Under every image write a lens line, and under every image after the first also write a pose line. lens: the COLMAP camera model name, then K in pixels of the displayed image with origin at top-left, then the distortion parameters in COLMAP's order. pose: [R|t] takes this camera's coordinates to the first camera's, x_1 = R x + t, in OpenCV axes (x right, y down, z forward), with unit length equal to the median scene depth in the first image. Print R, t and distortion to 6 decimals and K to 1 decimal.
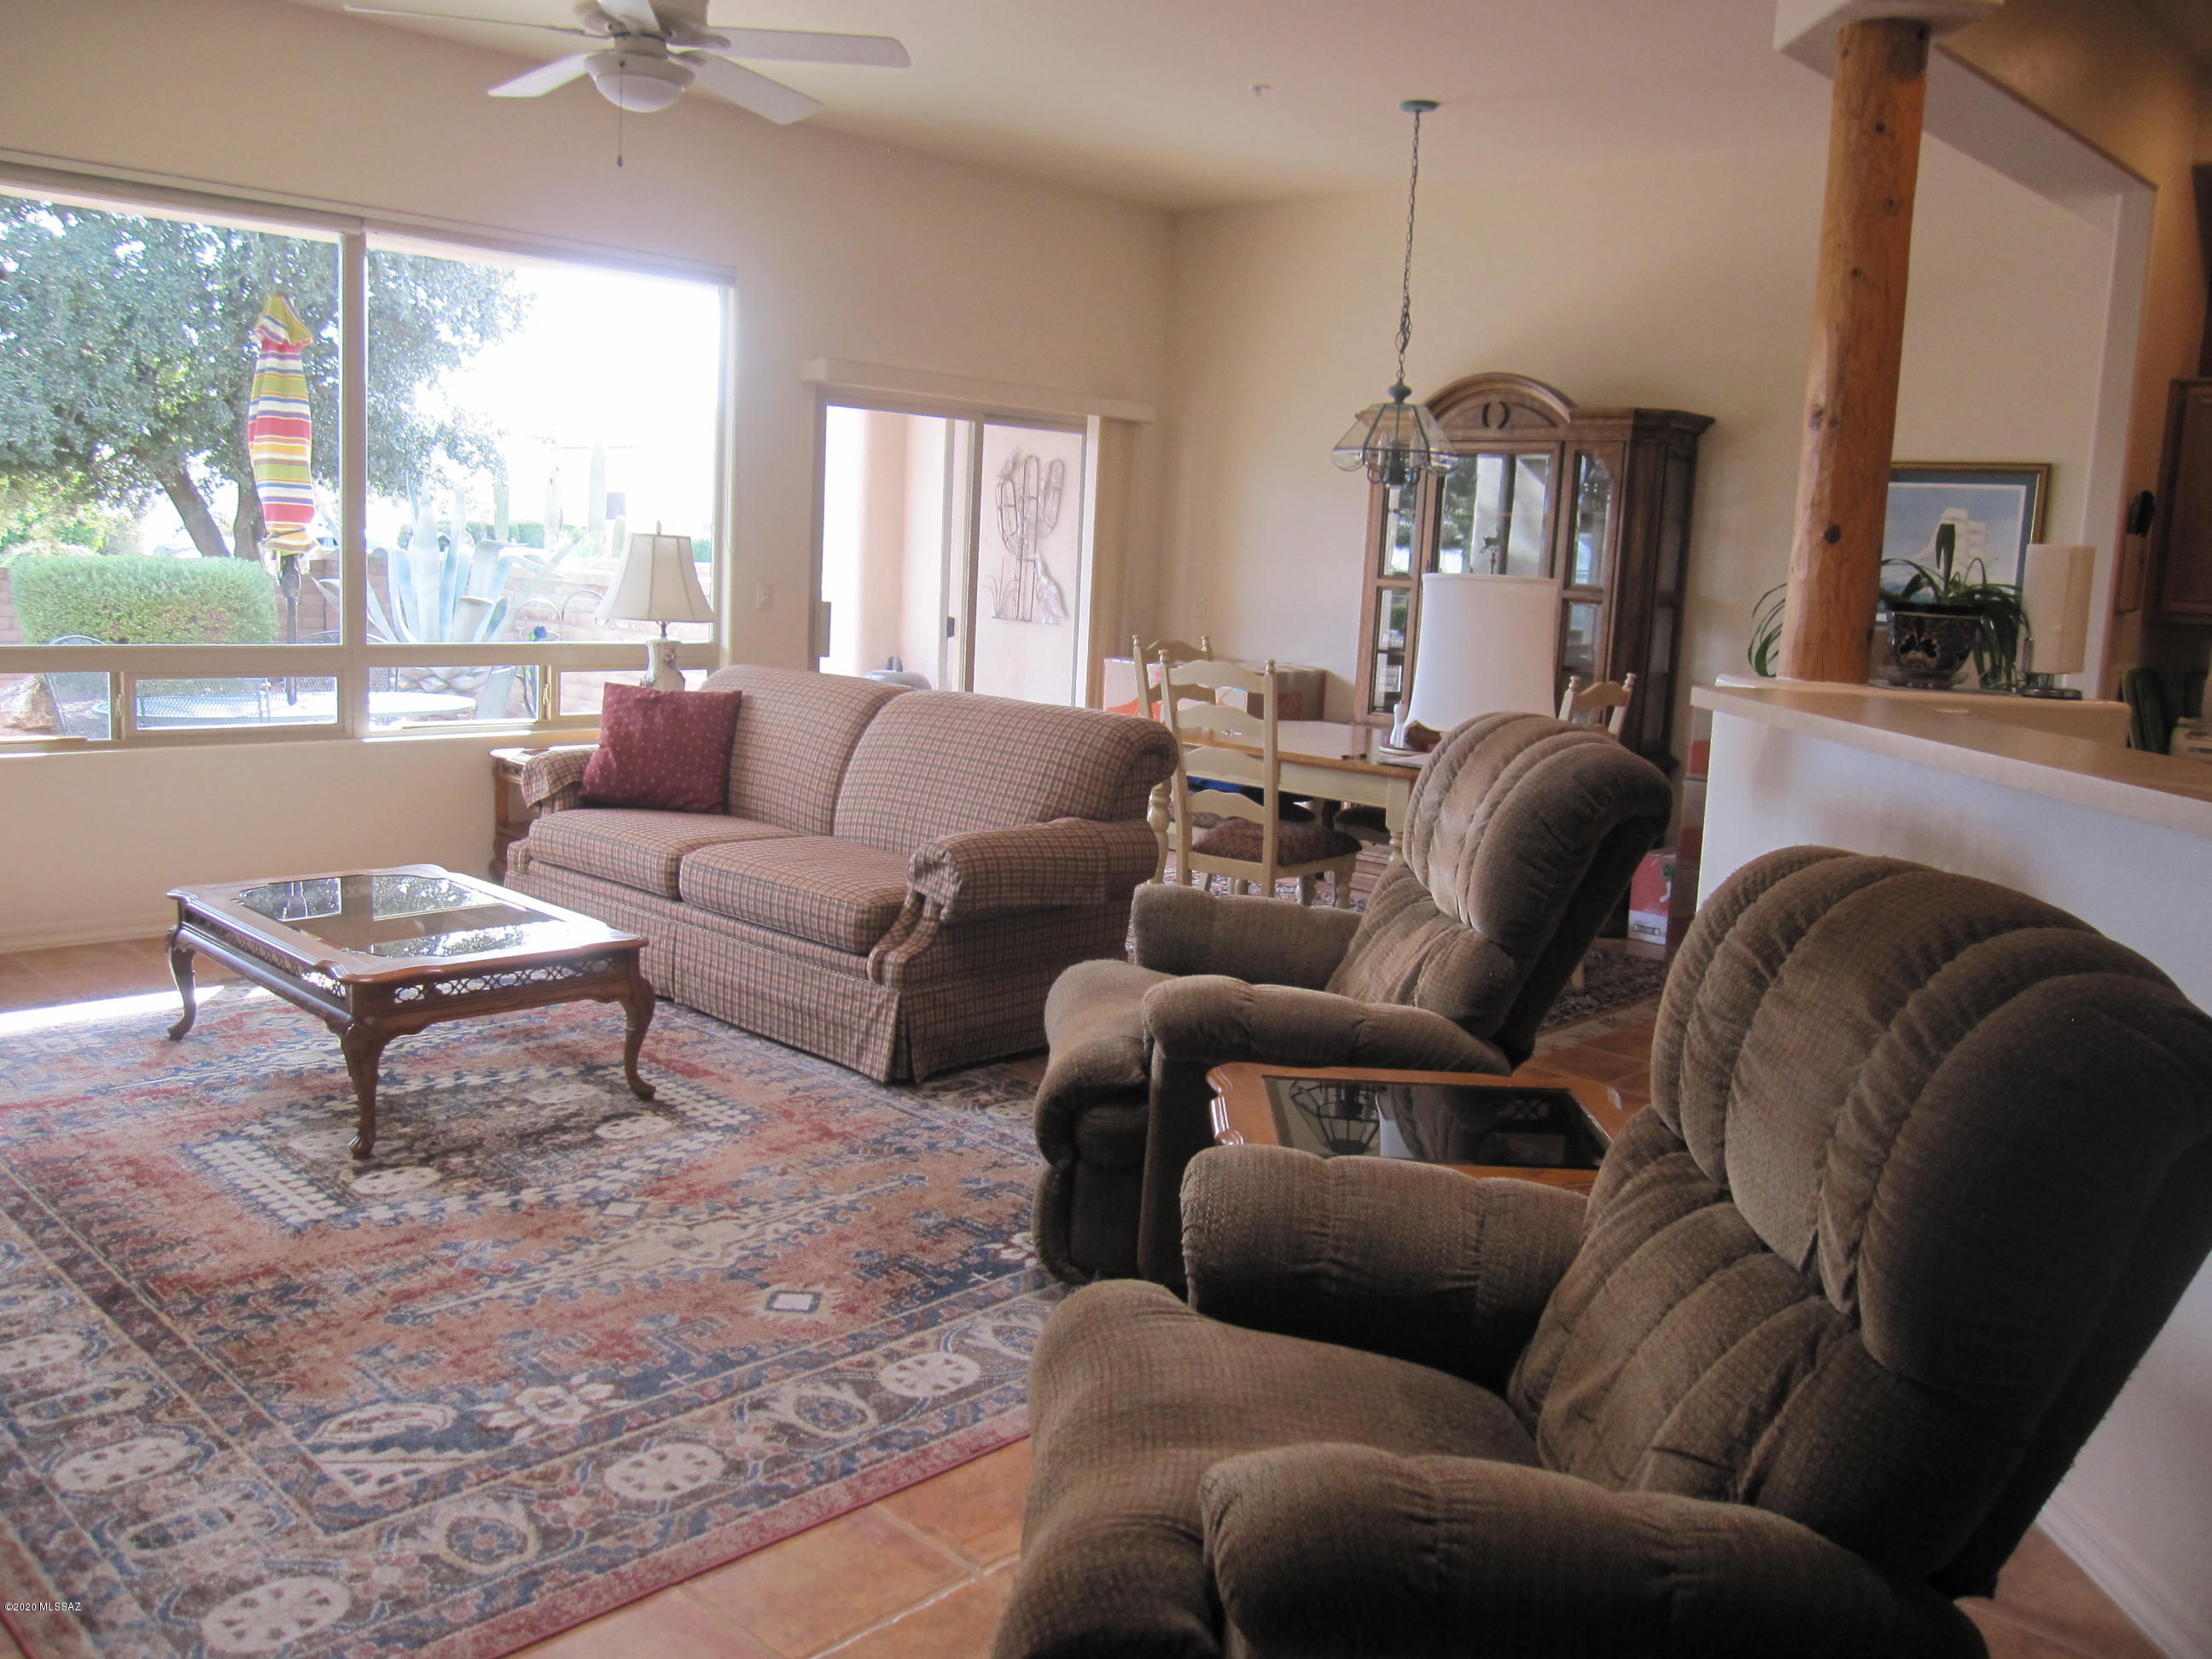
lens RADIAL K [[1825.9, 0, 1104.7], [0, 1825.9, 837.2], [0, 0, 1]] dist [-0.070222, 0.040982]
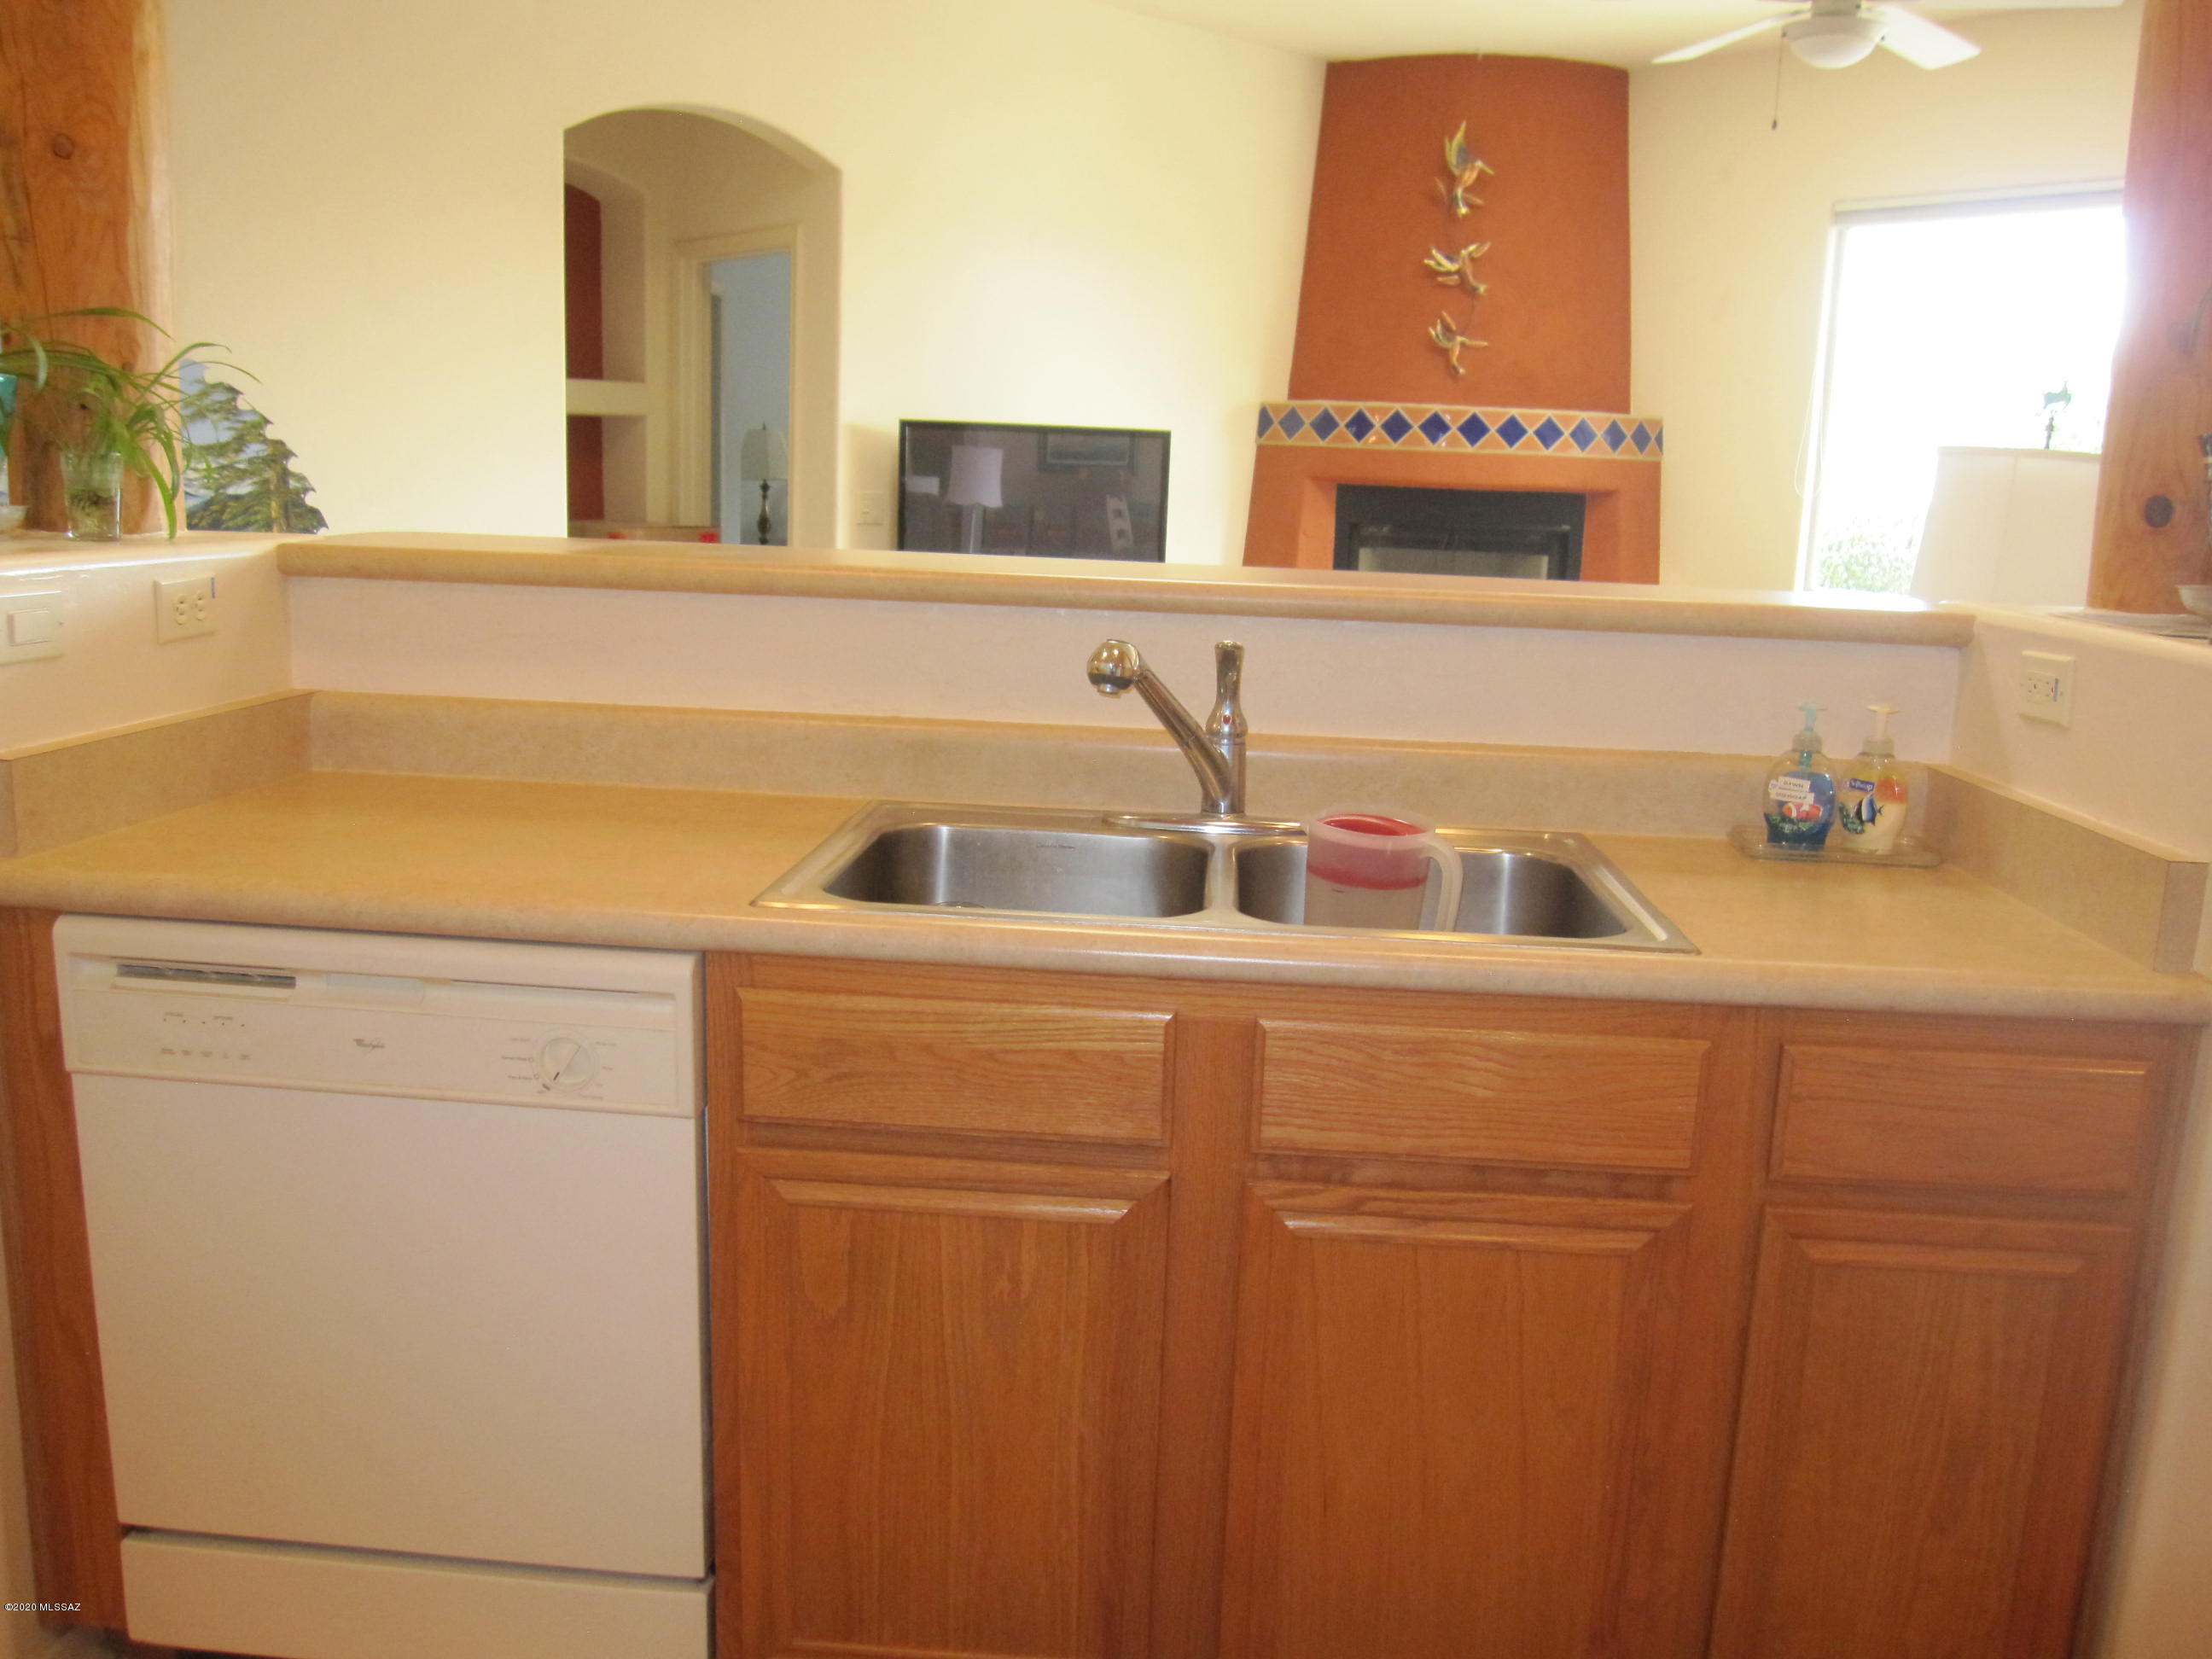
lens RADIAL K [[1825.9, 0, 1104.7], [0, 1825.9, 837.2], [0, 0, 1]] dist [-0.070222, 0.040982]
pose [[-0.079389, 0.142301, -0.986635, 0.817143], [-0.194043, 0.968620, 0.155316, -0.037520], [0.977775, 0.203780, -0.049285, 0.661685]]
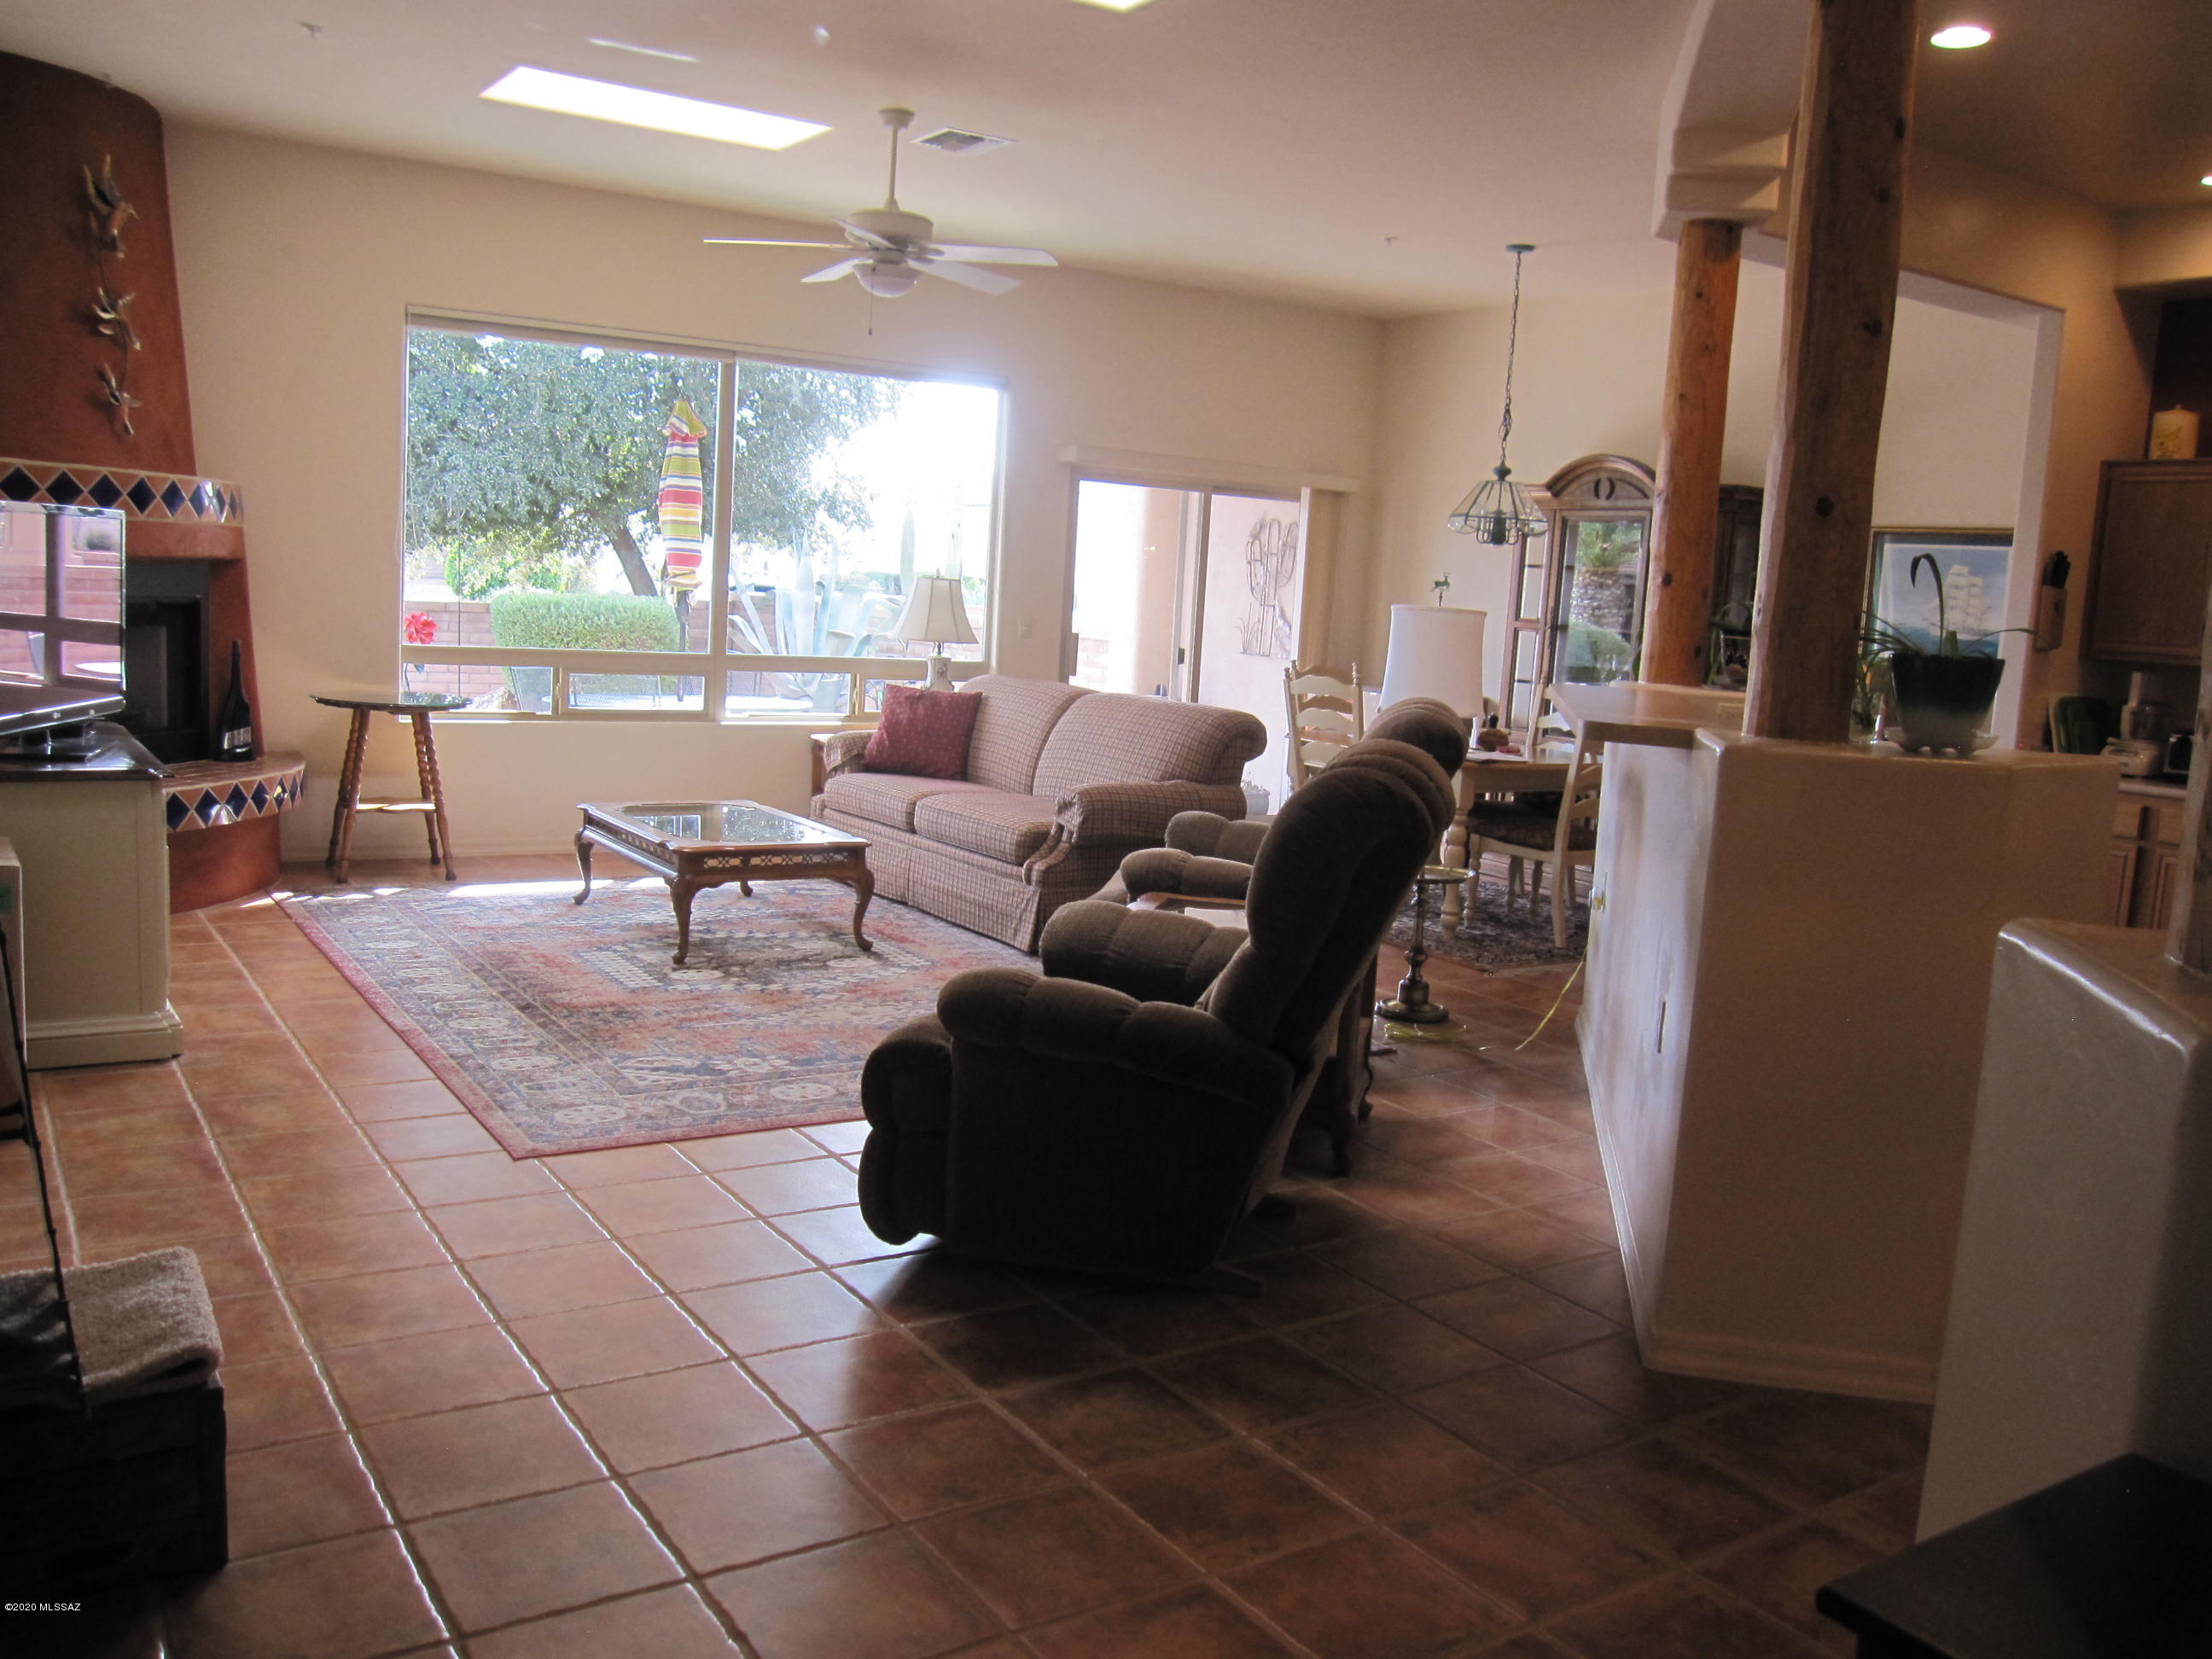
lens RADIAL K [[1825.9, 0, 1104.7], [0, 1825.9, 837.2], [0, 0, 1]] dist [-0.070222, 0.040982]
pose [[0.975966, 0.037955, -0.214594, 0.246404], [-0.044556, 0.998668, -0.026005, 0.077946], [0.213321, 0.034942, 0.976357, -0.407799]]
